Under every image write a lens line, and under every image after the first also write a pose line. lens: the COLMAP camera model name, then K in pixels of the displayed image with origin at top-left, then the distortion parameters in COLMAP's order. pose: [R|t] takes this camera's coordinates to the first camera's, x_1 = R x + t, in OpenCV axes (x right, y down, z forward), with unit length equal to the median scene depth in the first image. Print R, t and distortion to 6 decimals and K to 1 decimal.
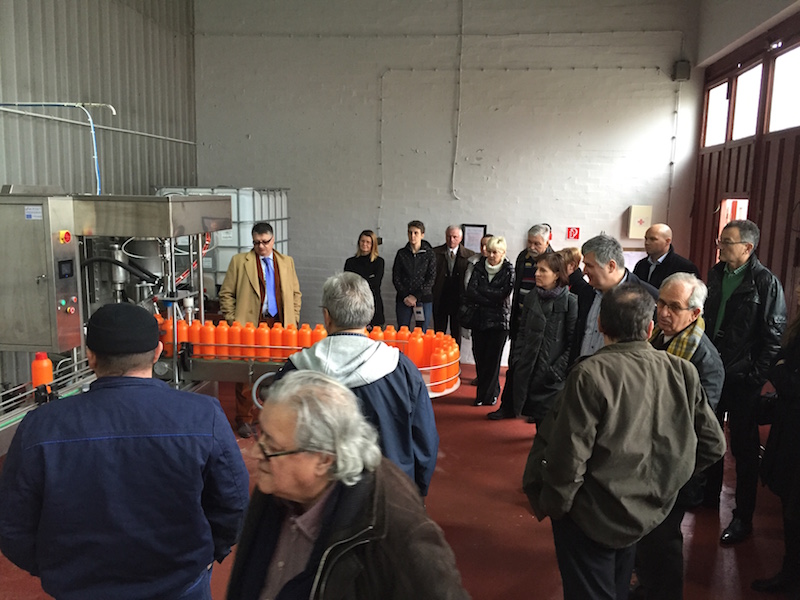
lens RADIAL K [[690.5, 0, 405.9], [0, 690.5, 294.4], [0, 0, 1]] dist [0.060635, -0.028180]
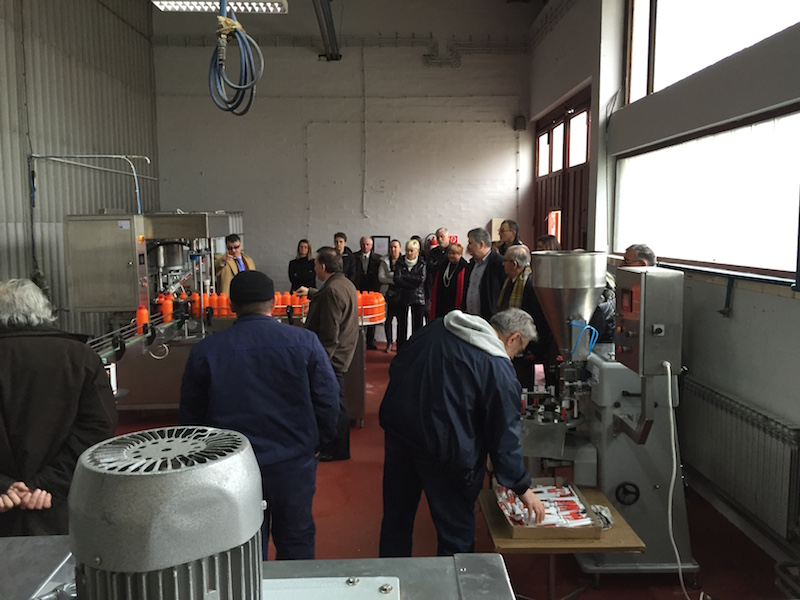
lens RADIAL K [[690.5, 0, 399.6], [0, 690.5, 297.5], [0, 0, 1]] dist [0.060635, -0.028180]
pose [[0.988936, -0.042562, 0.142109, -0.064213], [0.047773, 0.998298, -0.033455, 0.068800], [-0.140443, 0.039874, 0.989285, -0.347446]]
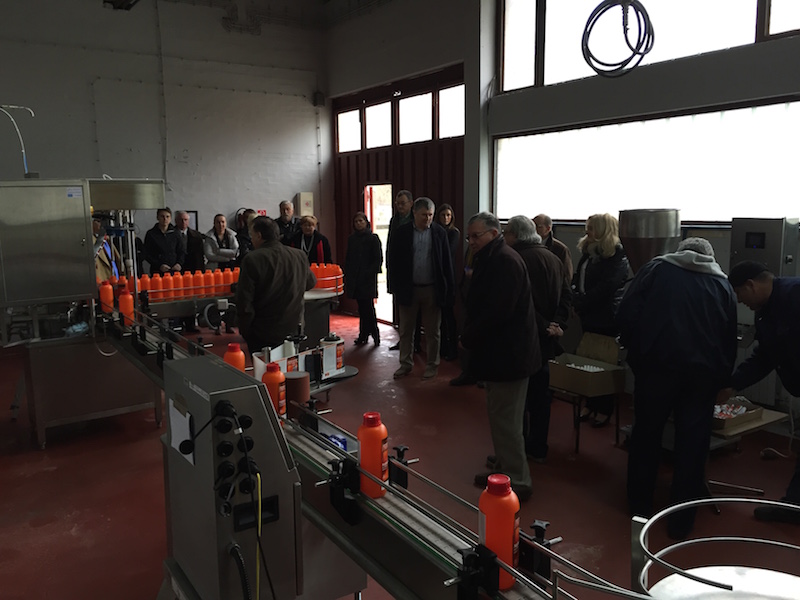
lens RADIAL K [[690.5, 0, 398.9], [0, 690.5, 296.8], [0, 0, 1]] dist [0.060635, -0.028180]
pose [[0.761642, -0.117893, 0.637184, -0.447033], [0.119231, 0.992019, 0.041025, 0.048458], [-0.636935, 0.044726, 0.769619, -0.200142]]
